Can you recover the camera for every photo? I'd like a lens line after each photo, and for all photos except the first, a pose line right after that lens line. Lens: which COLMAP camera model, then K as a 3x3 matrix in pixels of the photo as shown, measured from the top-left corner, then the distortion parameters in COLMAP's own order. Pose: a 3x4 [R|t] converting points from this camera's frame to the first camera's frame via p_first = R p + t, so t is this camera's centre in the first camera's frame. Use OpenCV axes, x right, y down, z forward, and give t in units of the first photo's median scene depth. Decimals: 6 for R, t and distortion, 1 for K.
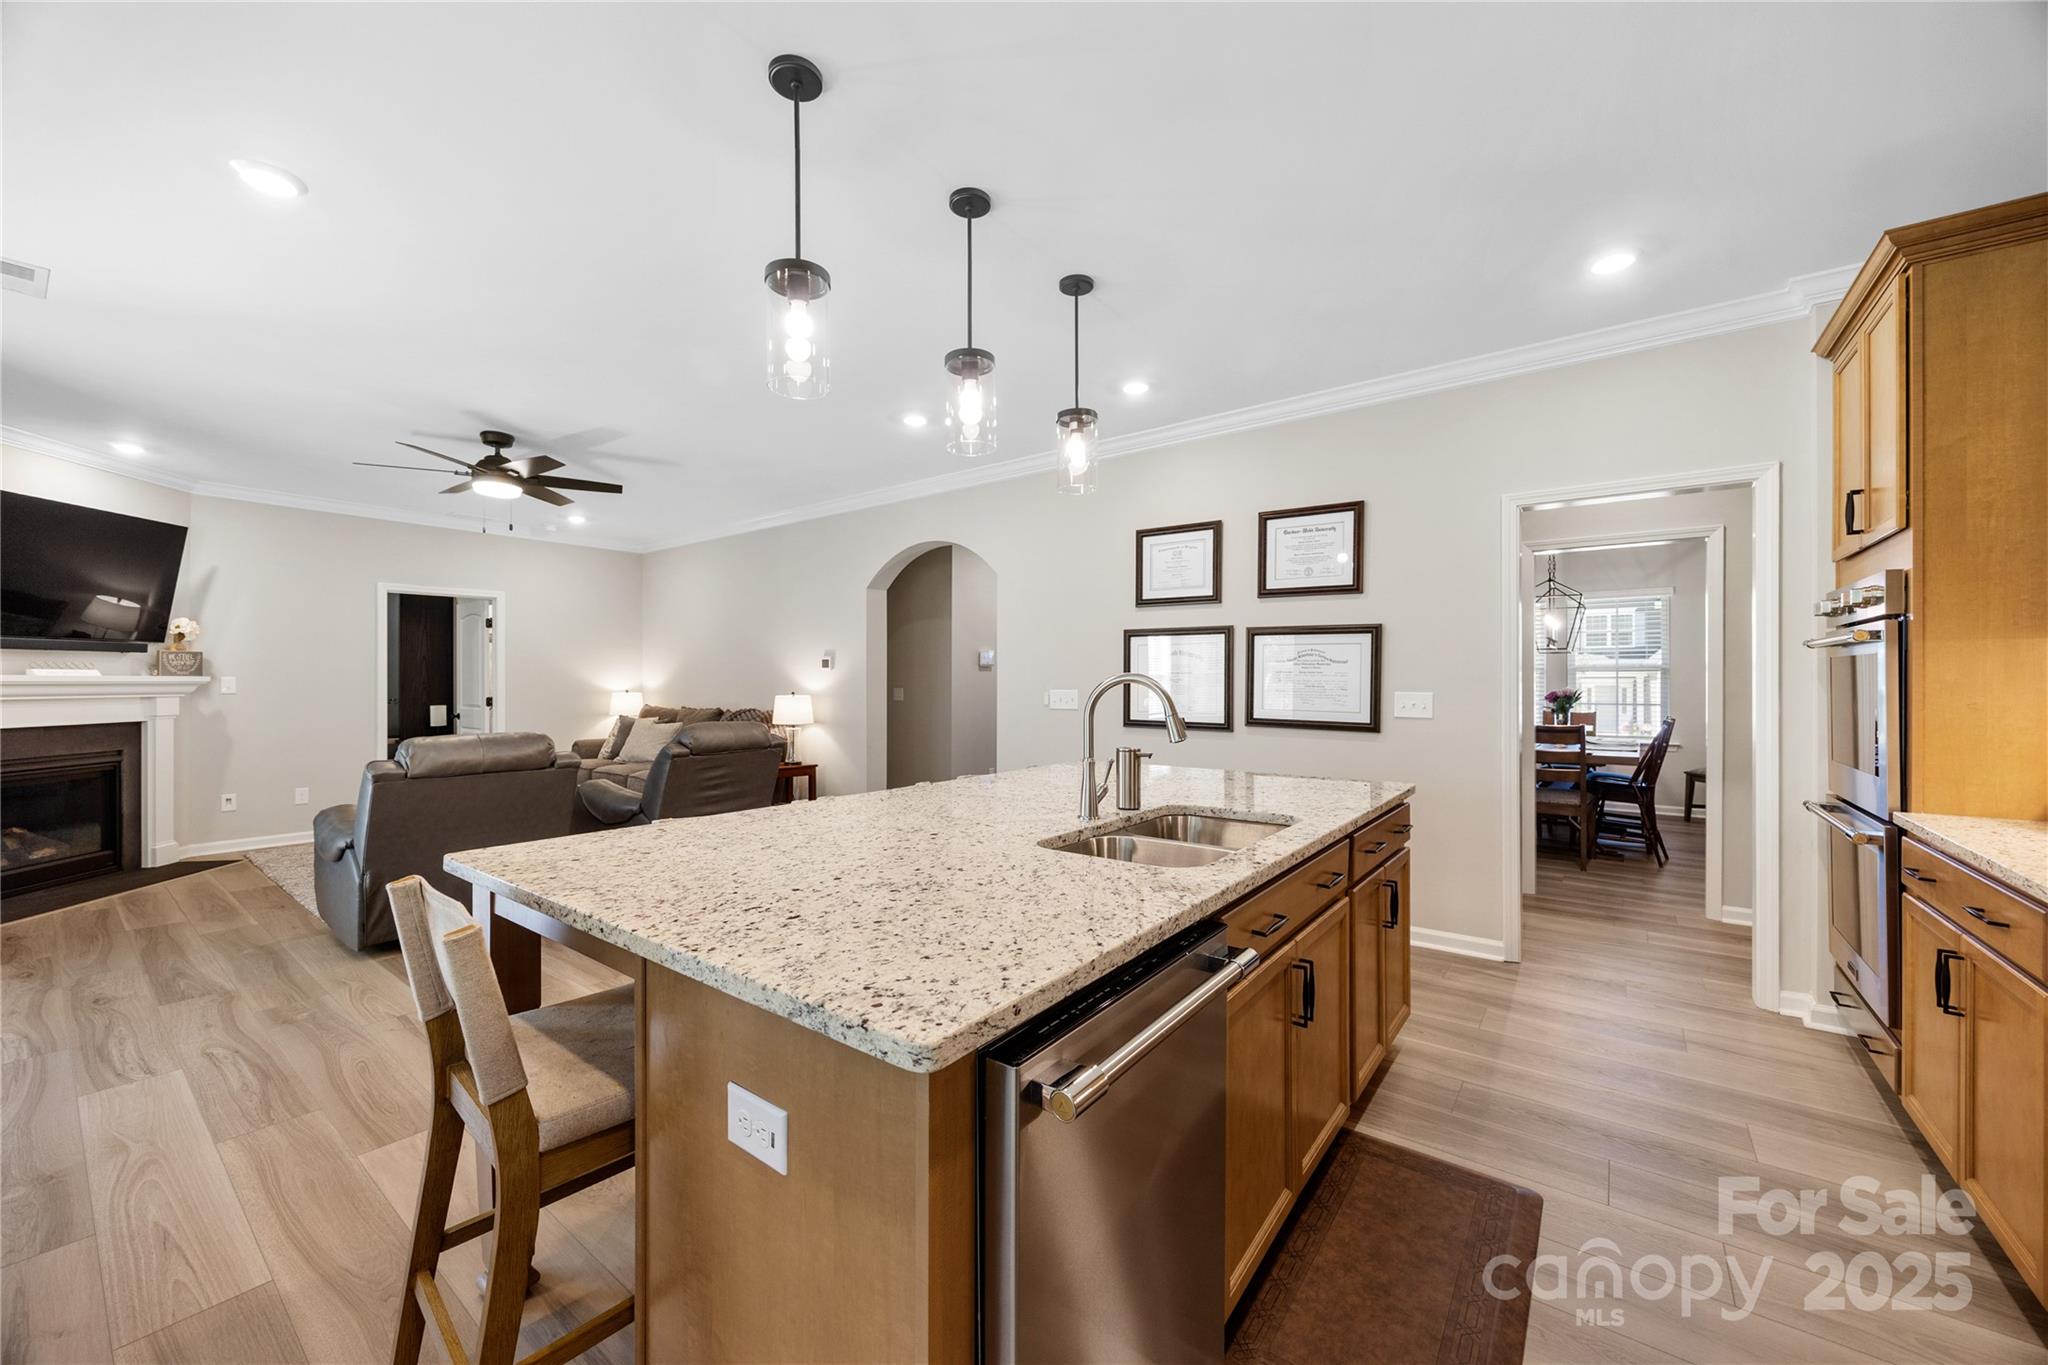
lens RADIAL K [[778.8, 0, 995.7], [0, 778.8, 678.0], [0, 0, 1]] dist [0.000338, 0.000104]
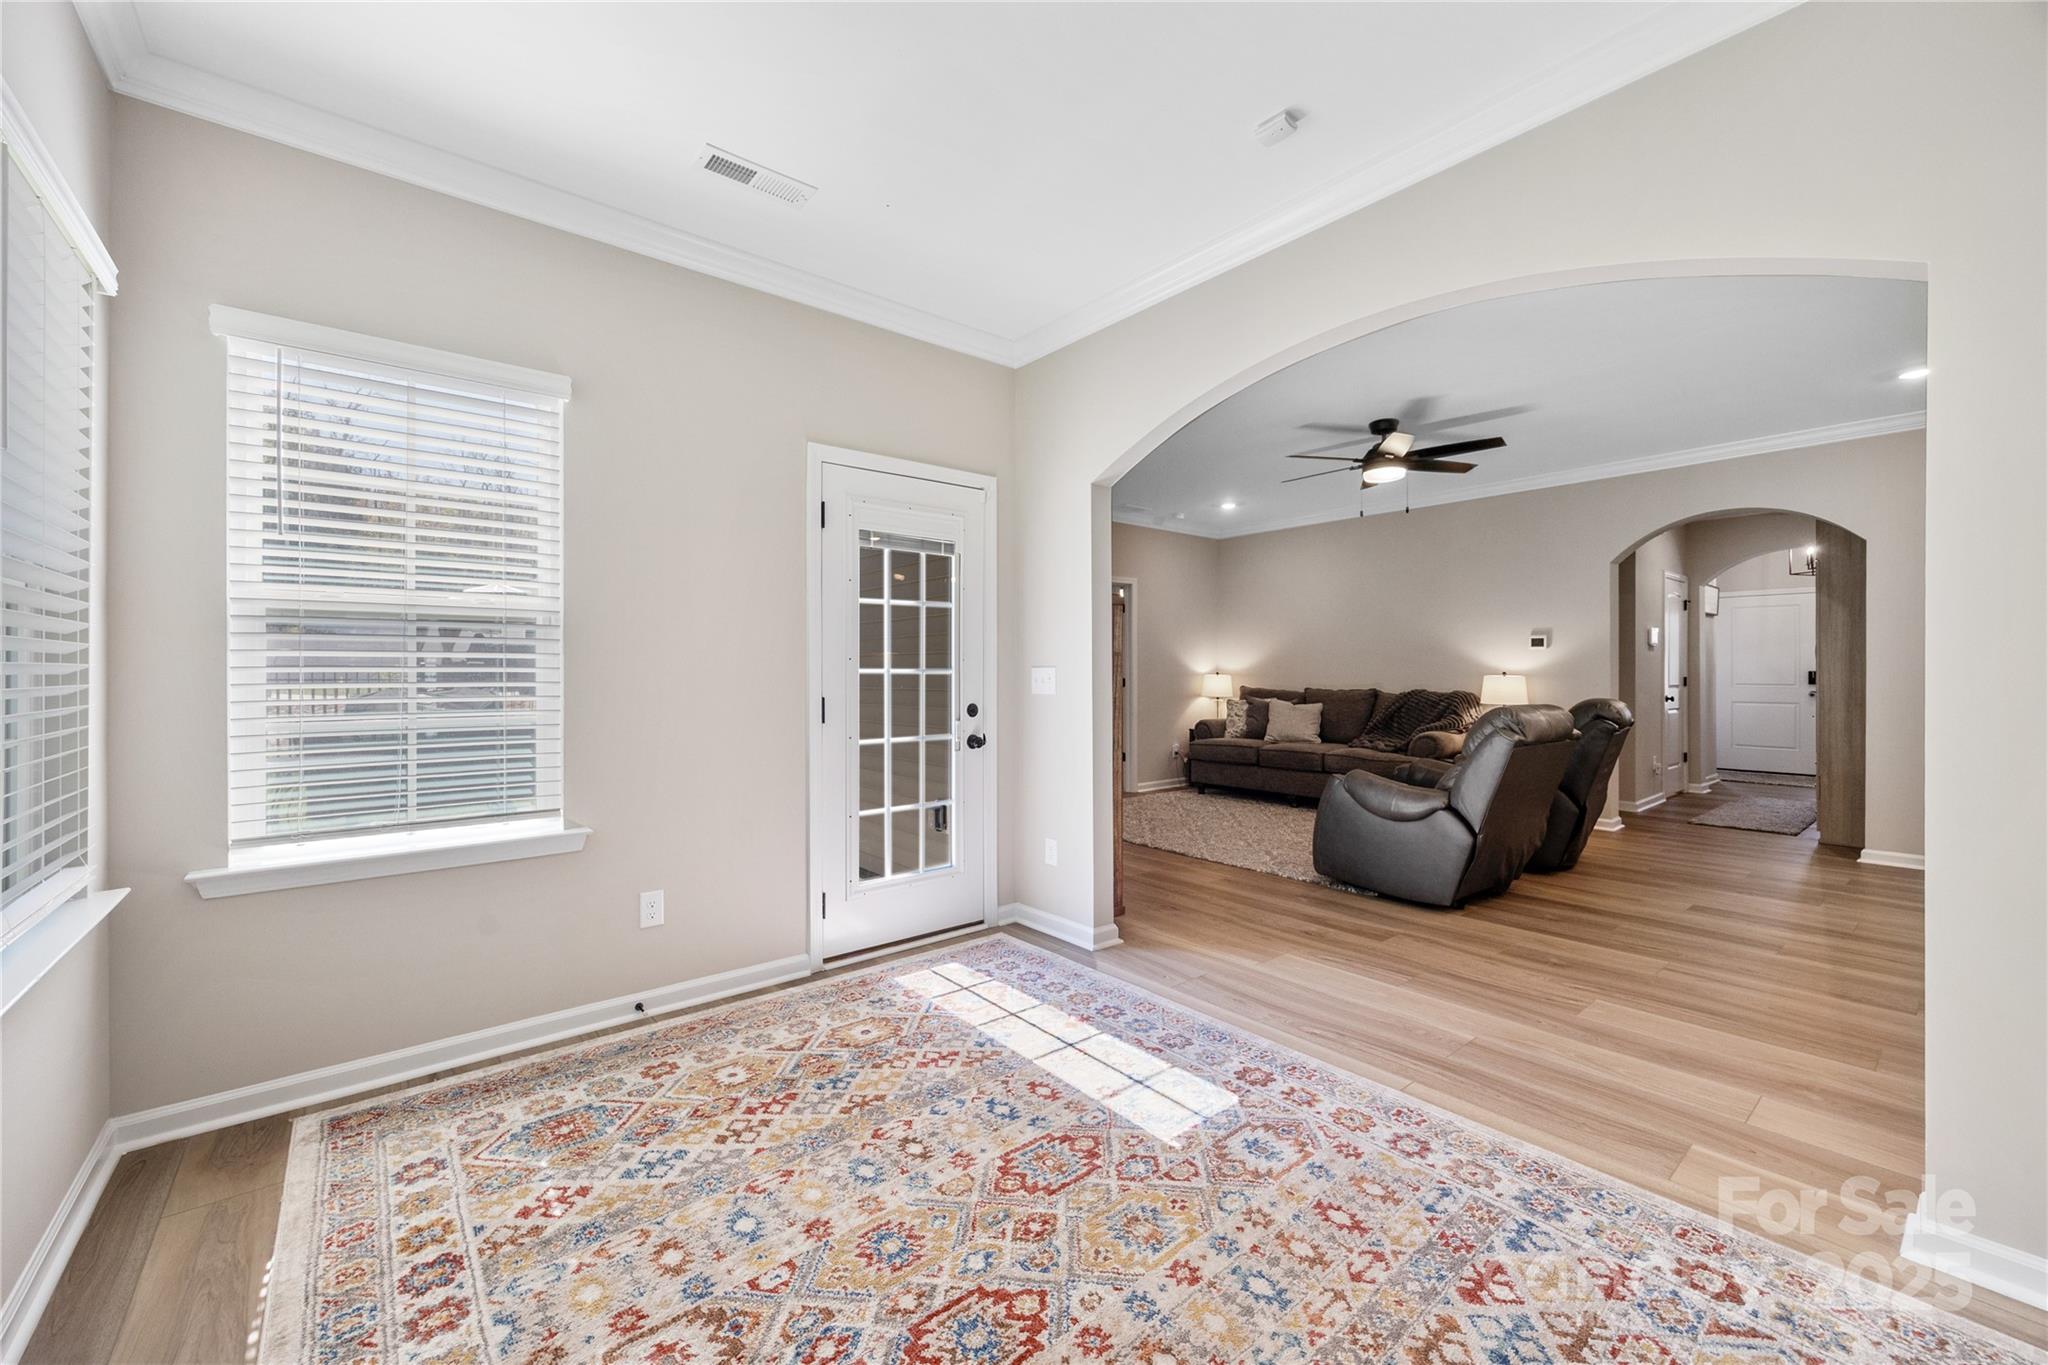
lens RADIAL K [[803.4, 0, 1025.9], [0, 803.4, 665.8], [0, 0, 1]] dist [-0.000843, -0.000069]
pose [[0.978708, -0.000667, -0.205257, -1.081881], [0.000234, 0.999998, -0.002135, 0.021543], [0.205258, 0.002042, 0.978706, -0.189556]]
